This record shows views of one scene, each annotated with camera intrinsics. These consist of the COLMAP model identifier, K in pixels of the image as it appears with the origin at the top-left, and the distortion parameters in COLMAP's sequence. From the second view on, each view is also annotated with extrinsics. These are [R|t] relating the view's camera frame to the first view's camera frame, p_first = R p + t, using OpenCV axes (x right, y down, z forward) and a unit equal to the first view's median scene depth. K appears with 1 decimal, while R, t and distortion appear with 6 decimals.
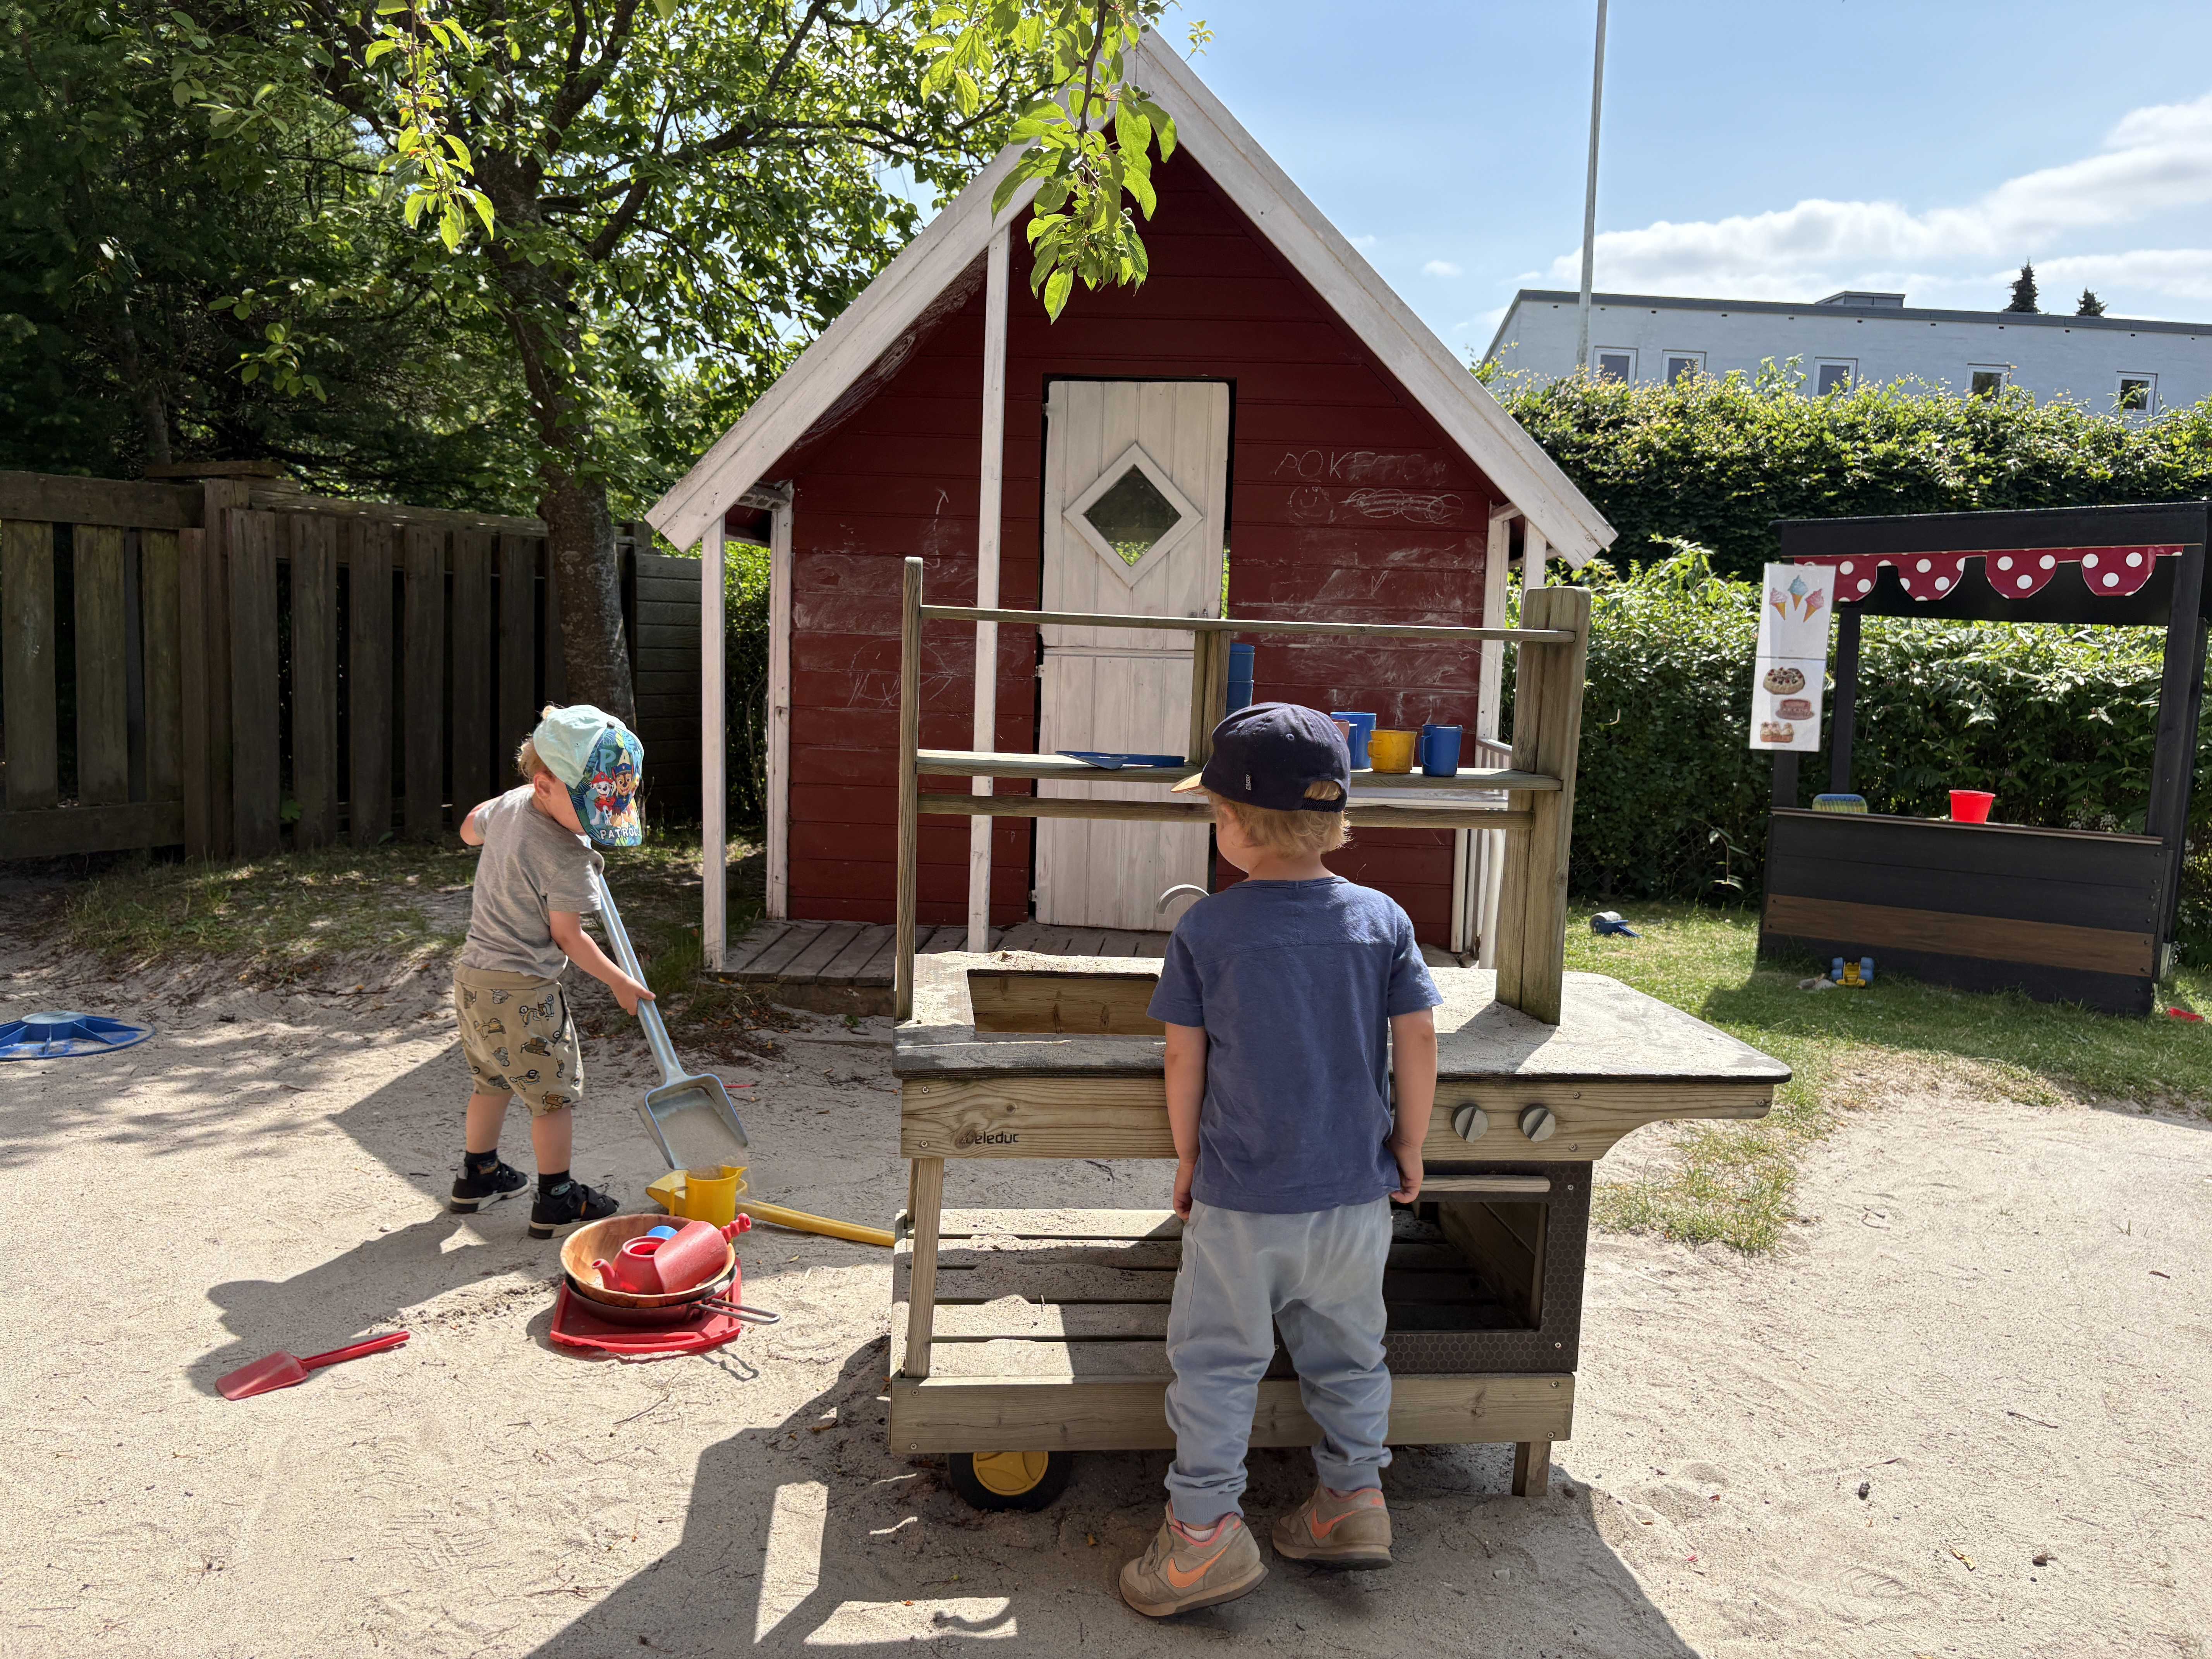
lens RADIAL K [[1619.5, 0, 1102.6], [0, 1619.5, 824.2], [0, 0, 1]] dist [0.013532, -0.011725]
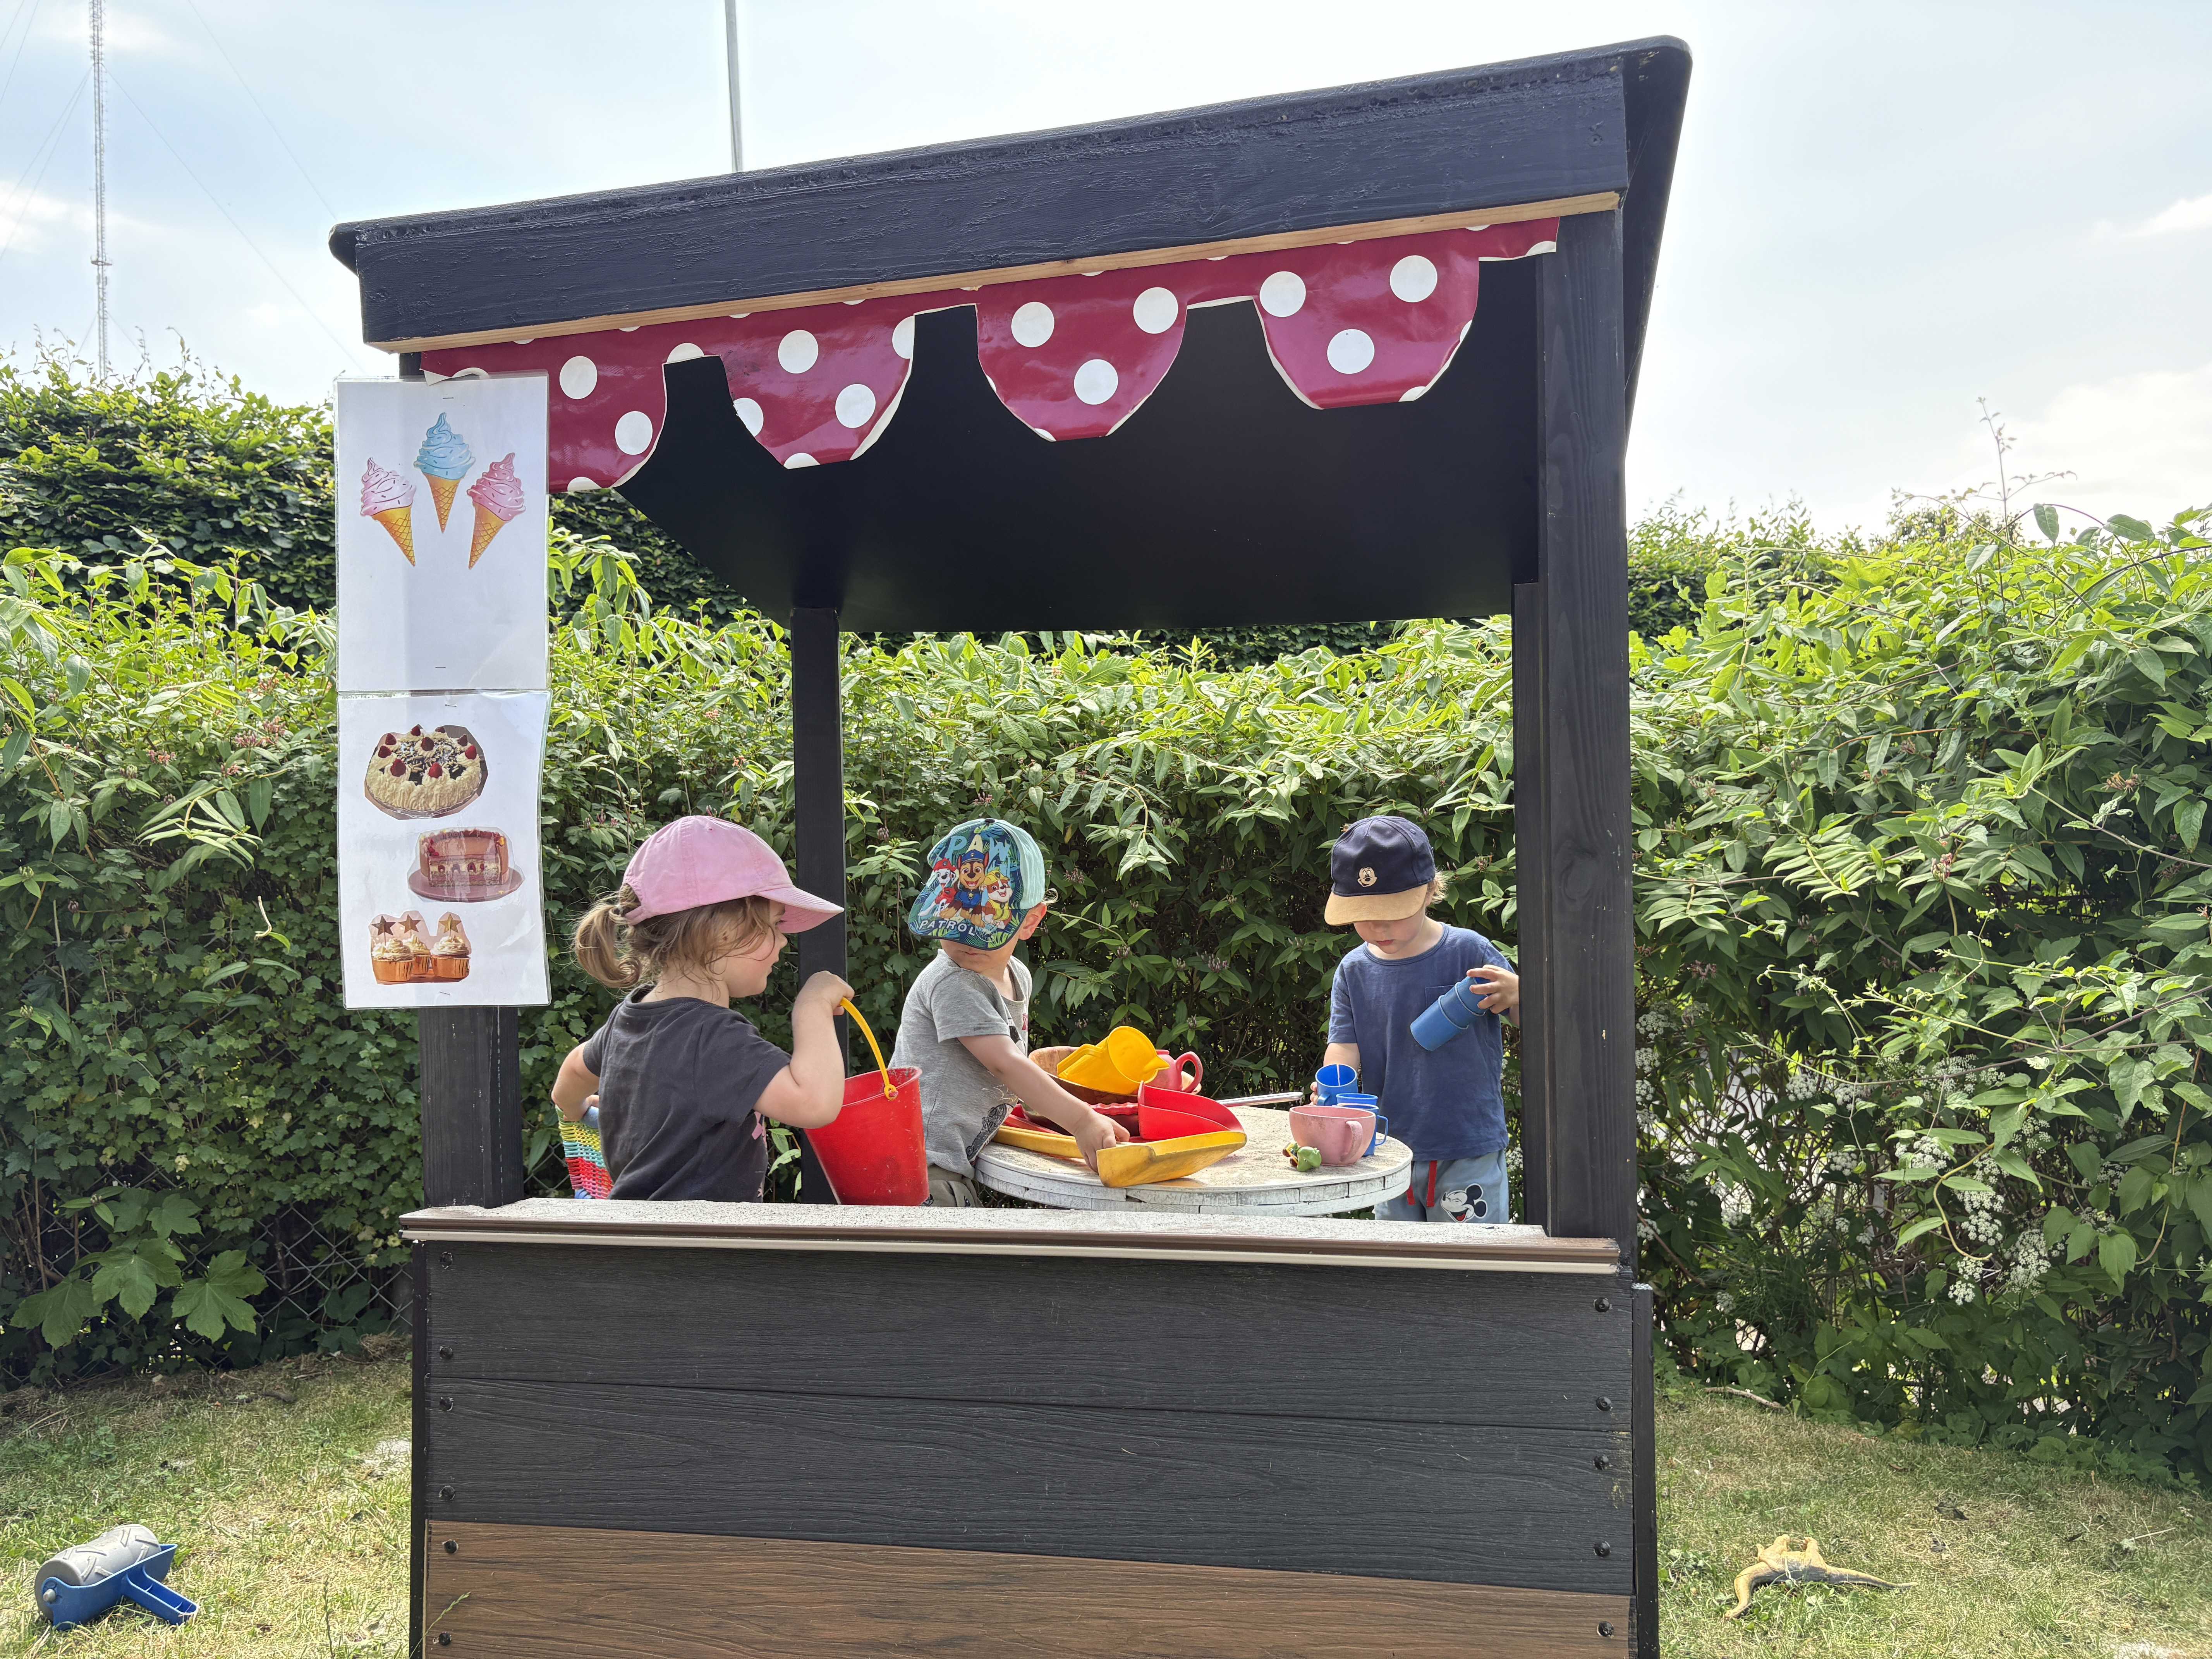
lens RADIAL K [[1619.5, 0, 1107.0], [0, 1619.5, 829.9], [0, 0, 1]] dist [0.013532, -0.011725]
pose [[0.918580, -0.053127, 0.391648, 0.414433], [0.093333, 0.992057, -0.084335, -0.041424], [-0.384056, 0.114022, 0.916242, 0.682060]]
